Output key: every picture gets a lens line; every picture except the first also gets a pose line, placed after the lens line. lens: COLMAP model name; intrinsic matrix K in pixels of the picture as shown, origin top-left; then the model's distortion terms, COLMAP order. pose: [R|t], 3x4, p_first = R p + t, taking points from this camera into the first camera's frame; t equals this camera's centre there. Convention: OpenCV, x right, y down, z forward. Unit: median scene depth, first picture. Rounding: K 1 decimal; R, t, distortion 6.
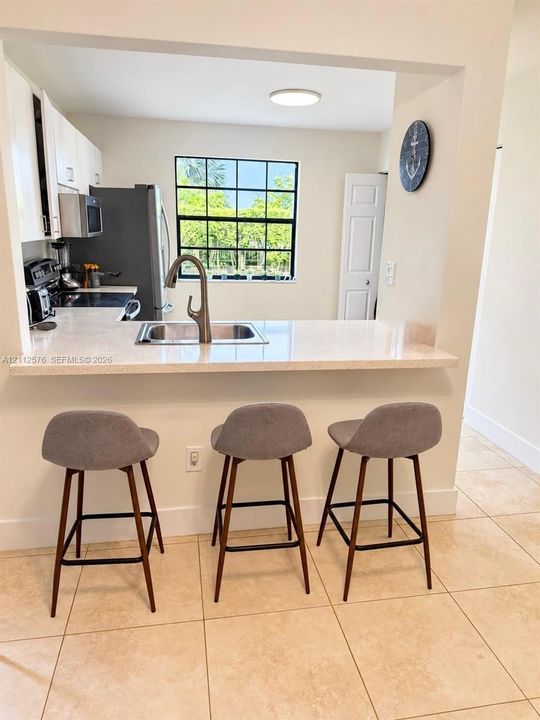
lens RADIAL K [[499.8, 0, 270.4], [0, 499.8, 360.8], [0, 0, 1]] dist [0.004482, -0.001168]
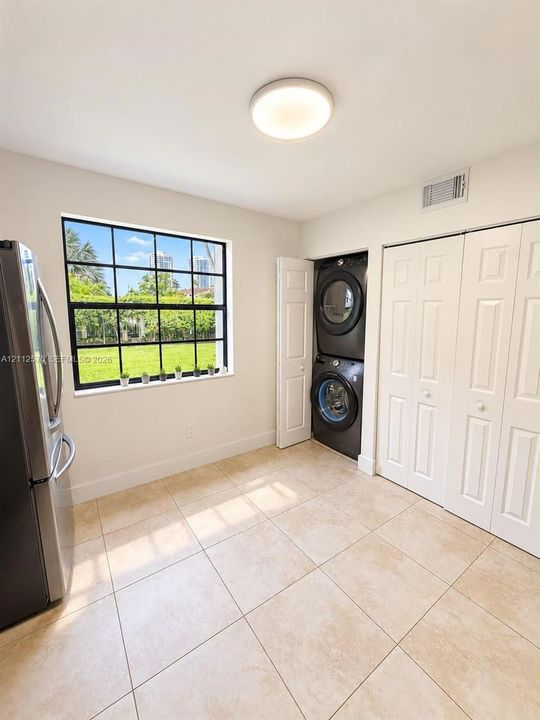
lens RADIAL K [[300.7, 0, 274.6], [0, 300.7, 350.0], [0, 0, 1]] dist [-0.002566, -0.000020]
pose [[0.907441, -0.077922, 0.412890, -0.102054], [0.131452, 0.985975, -0.102827, -0.139689], [-0.399087, 0.147585, 0.904958, 0.499527]]
